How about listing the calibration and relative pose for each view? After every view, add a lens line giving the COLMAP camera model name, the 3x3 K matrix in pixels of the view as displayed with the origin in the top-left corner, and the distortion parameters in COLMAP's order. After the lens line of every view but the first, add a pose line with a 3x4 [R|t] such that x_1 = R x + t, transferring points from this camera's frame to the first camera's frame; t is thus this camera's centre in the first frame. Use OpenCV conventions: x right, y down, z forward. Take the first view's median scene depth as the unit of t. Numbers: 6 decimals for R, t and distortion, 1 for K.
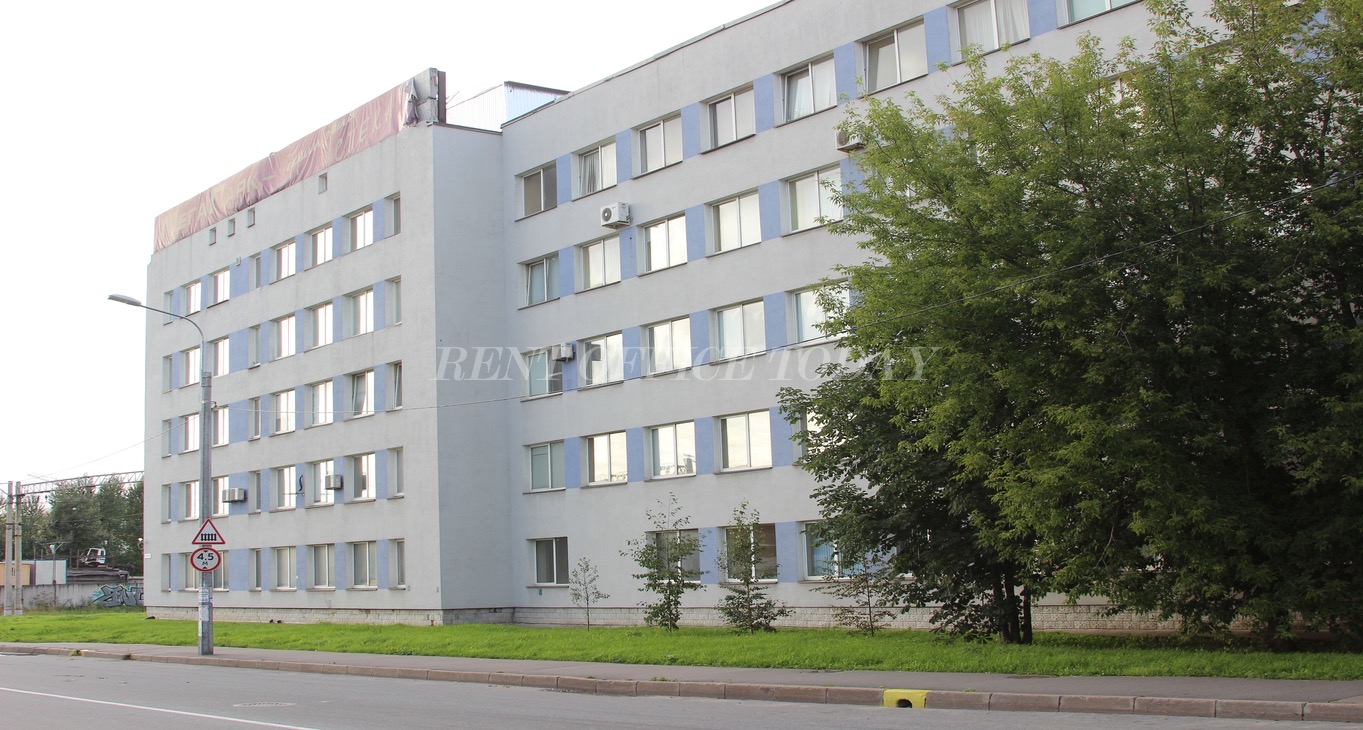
lens RADIAL K [[1683.4, 0, 681.5], [0, 1683.4, 365.0], [0, 0, 1]] dist [-0.209113, 0.021363]
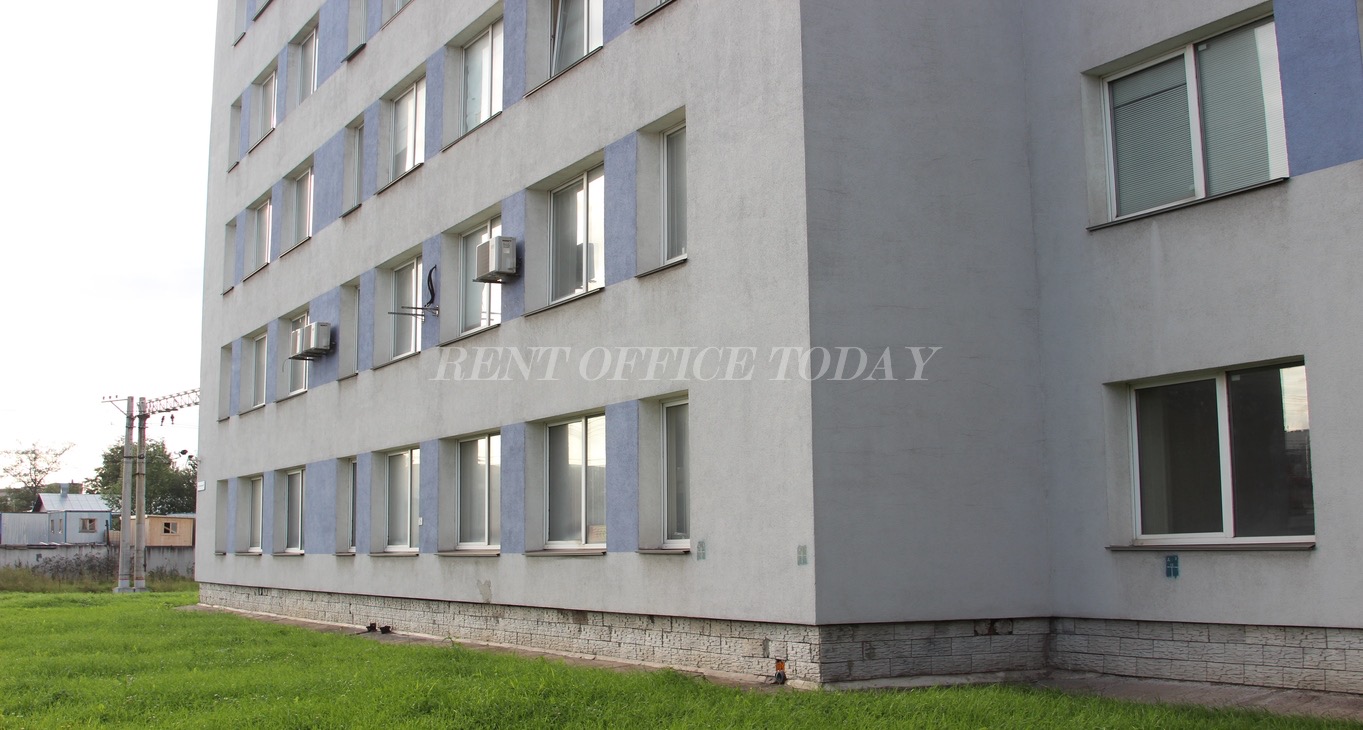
lens RADIAL K [[1683.4, 0, 681.5], [0, 1683.4, 365.0], [0, 0, 1]] dist [-0.209113, 0.021363]
pose [[0.984886, 0.001031, -0.173204, -0.111231], [0.002026, 0.999845, 0.017475, 0.092308], [0.173195, -0.017562, 0.984731, 0.680885]]
